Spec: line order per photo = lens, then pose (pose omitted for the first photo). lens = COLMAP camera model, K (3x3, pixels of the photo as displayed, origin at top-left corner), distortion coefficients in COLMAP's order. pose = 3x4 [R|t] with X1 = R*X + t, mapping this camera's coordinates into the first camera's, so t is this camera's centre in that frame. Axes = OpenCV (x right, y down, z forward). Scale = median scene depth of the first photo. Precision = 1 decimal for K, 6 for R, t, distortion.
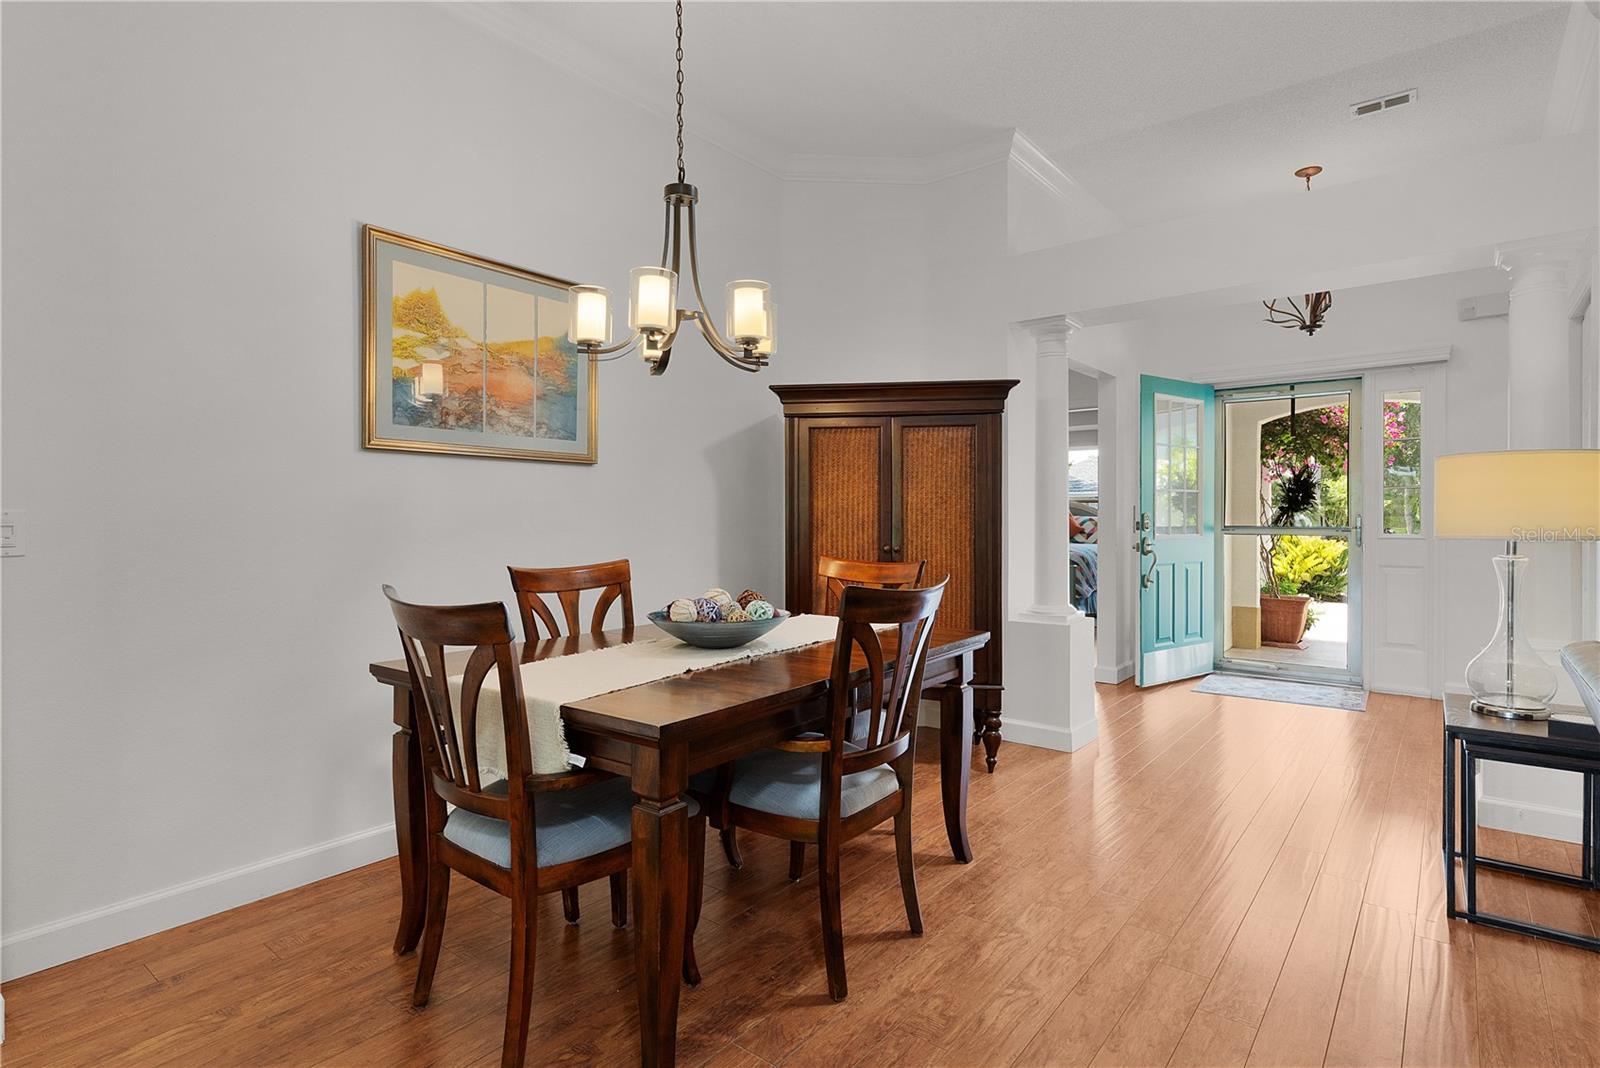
lens RADIAL K [[831.4, 0, 789.2], [0, 831.4, 520.2], [0, 0, 1]] dist [0.000942, -0.000041]
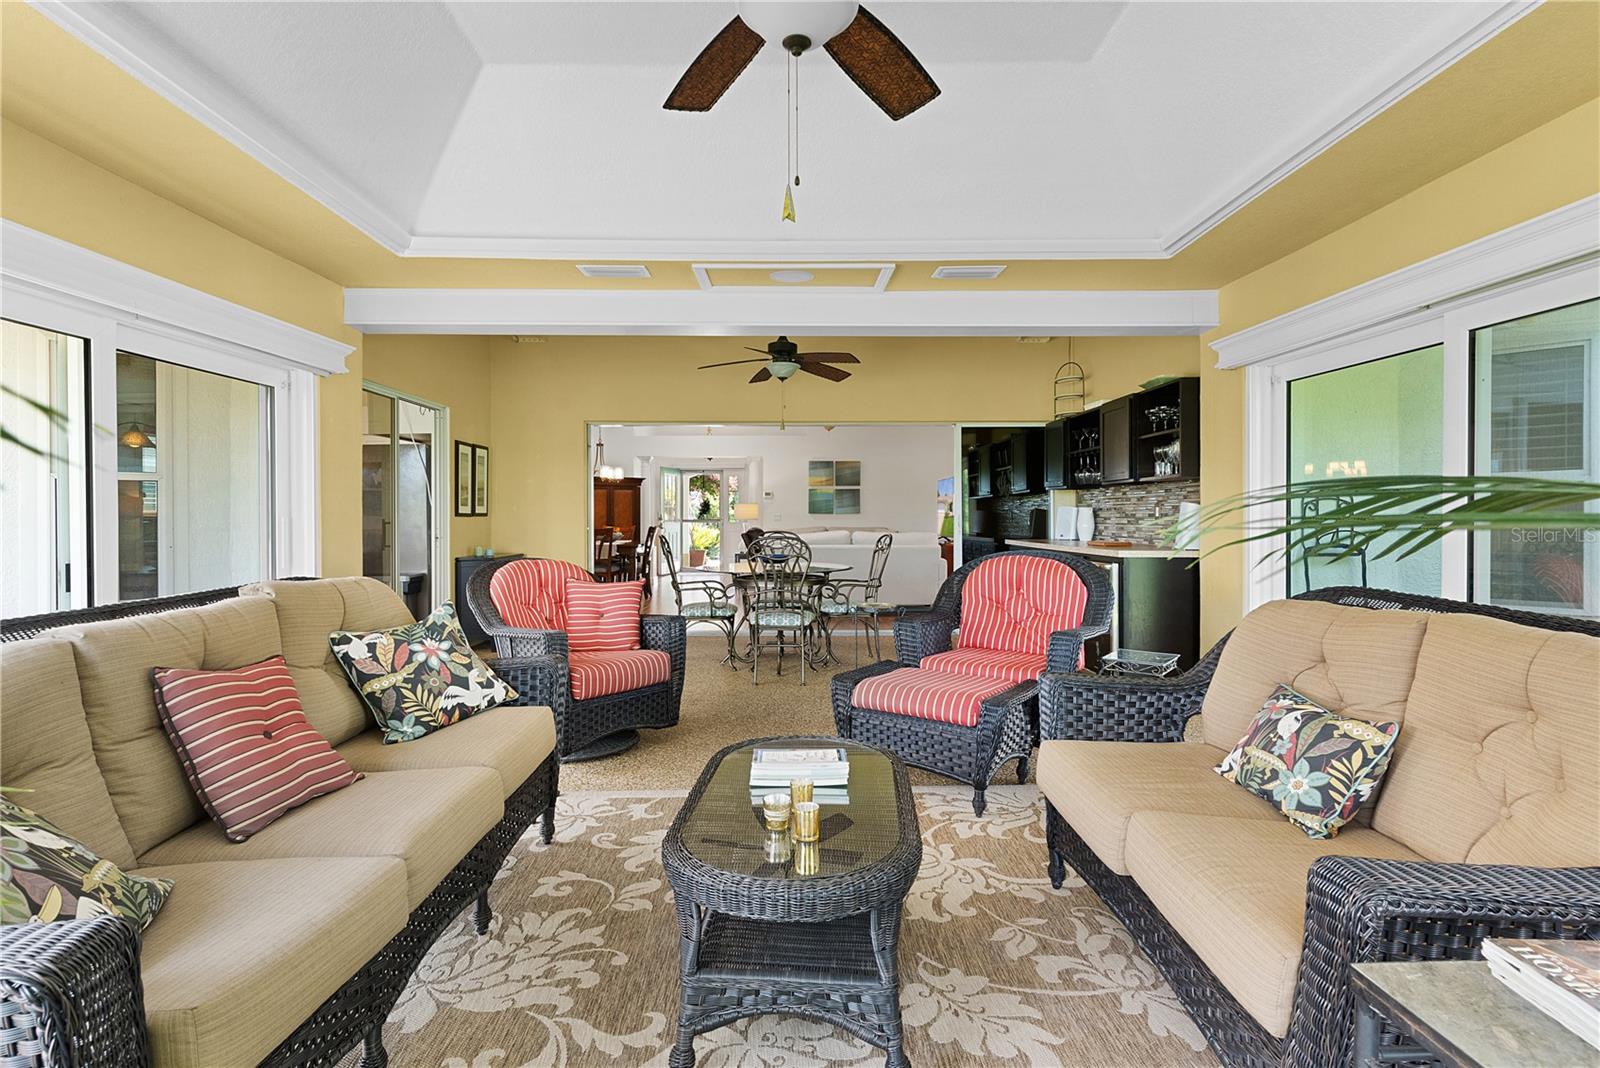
lens RADIAL K [[779.9, 0, 807.3], [0, 779.9, 521.5], [0, 0, 1]] dist [0.003014, -0.000667]
pose [[0.768123, -0.001374, 0.640301, -1.757567], [0.001744, 0.999998, 0.000053, 0.030659], [-0.640300, 0.001076, 0.768124, -2.699824]]
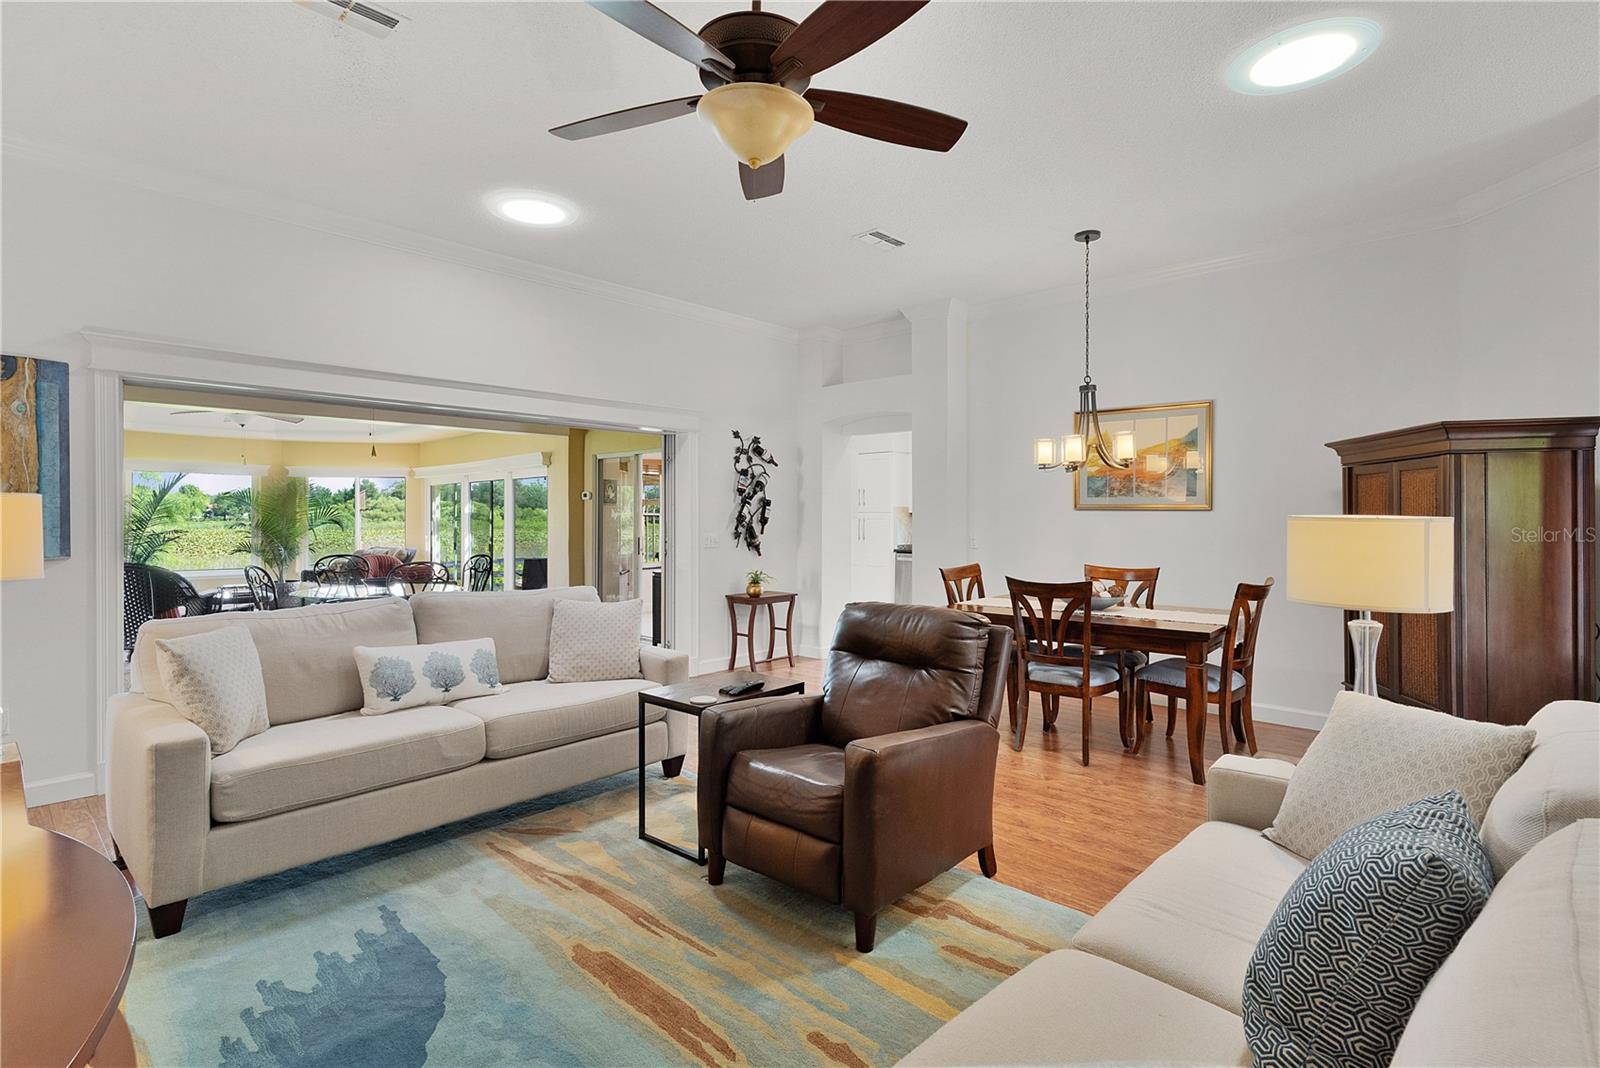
lens RADIAL K [[775.5, 0, 788.9], [0, 775.5, 514.4], [0, 0, 1]] dist [-0.001459, 0.000150]
pose [[-0.076820, 0.004380, -0.997035, 1.613822], [0.000655, 0.999990, 0.004343, -0.078060], [0.997045, -0.000320, -0.076823, 0.357398]]
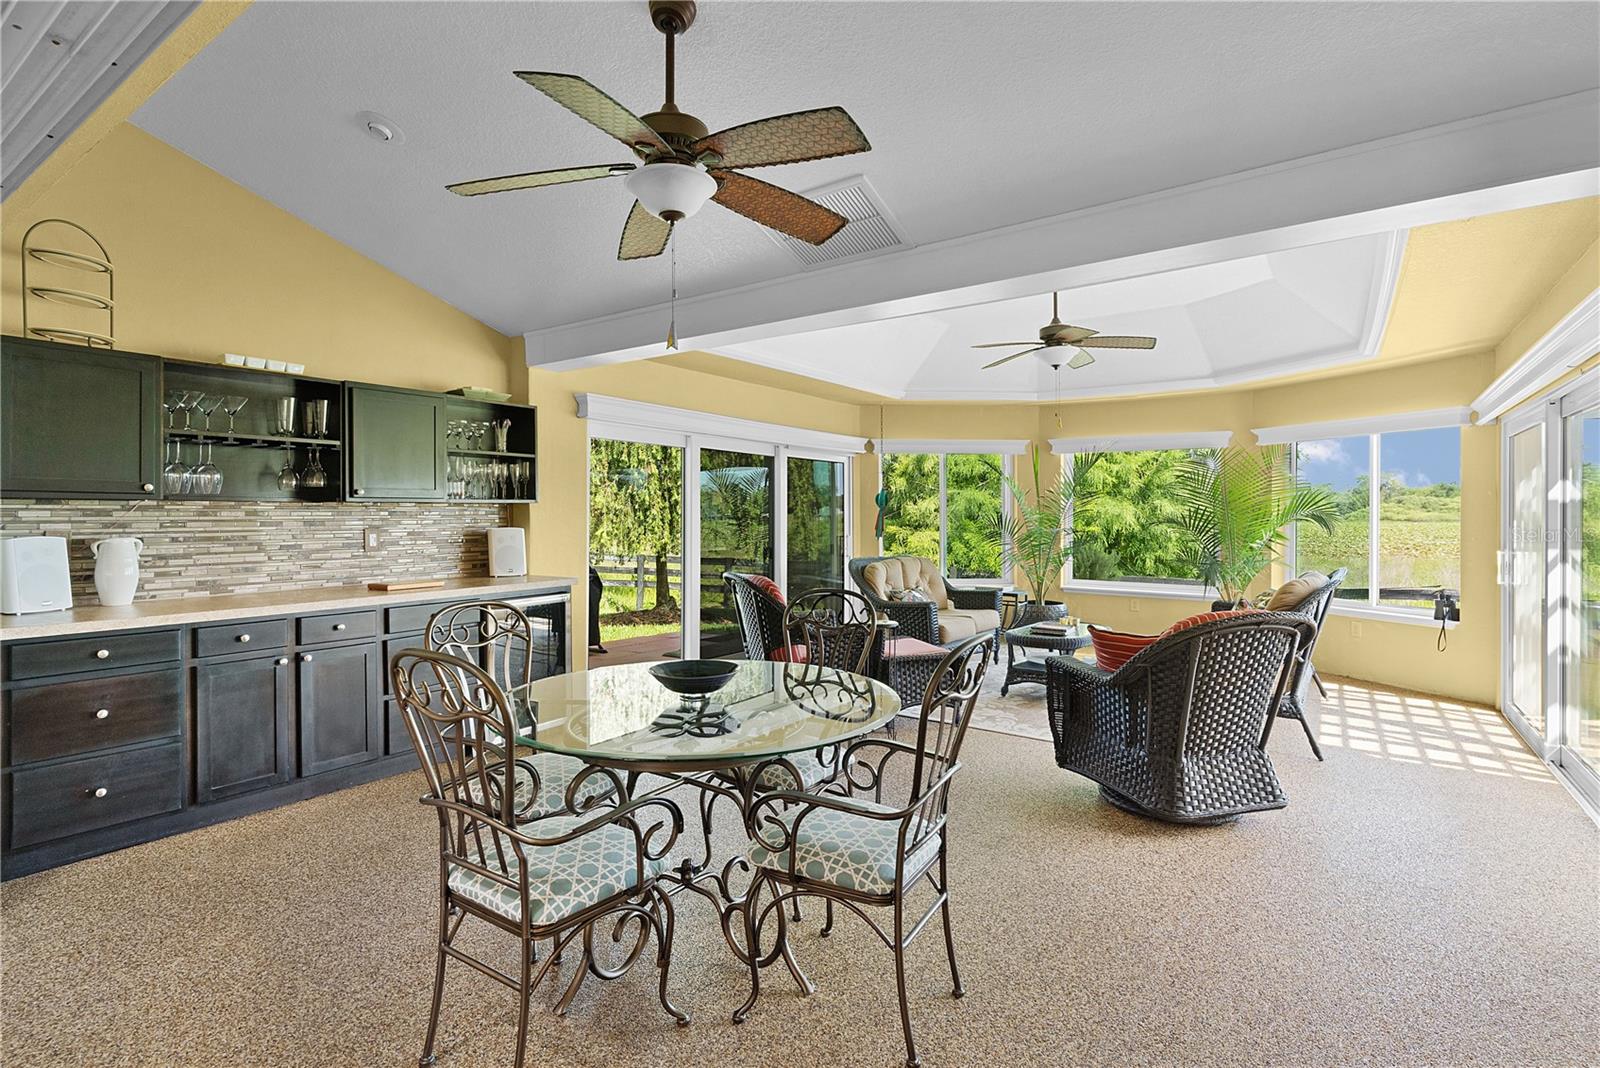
lens RADIAL K [[772.3, 0, 796.2], [0, 772.3, 527.0], [0, 0, 1]] dist [-0.000336, 0.000219]
pose [[-0.998171, 0.010132, -0.059604, -0.522078], [0.009206, 0.999833, 0.015788, -0.050692], [0.059754, 0.015211, -0.998097, -0.127064]]
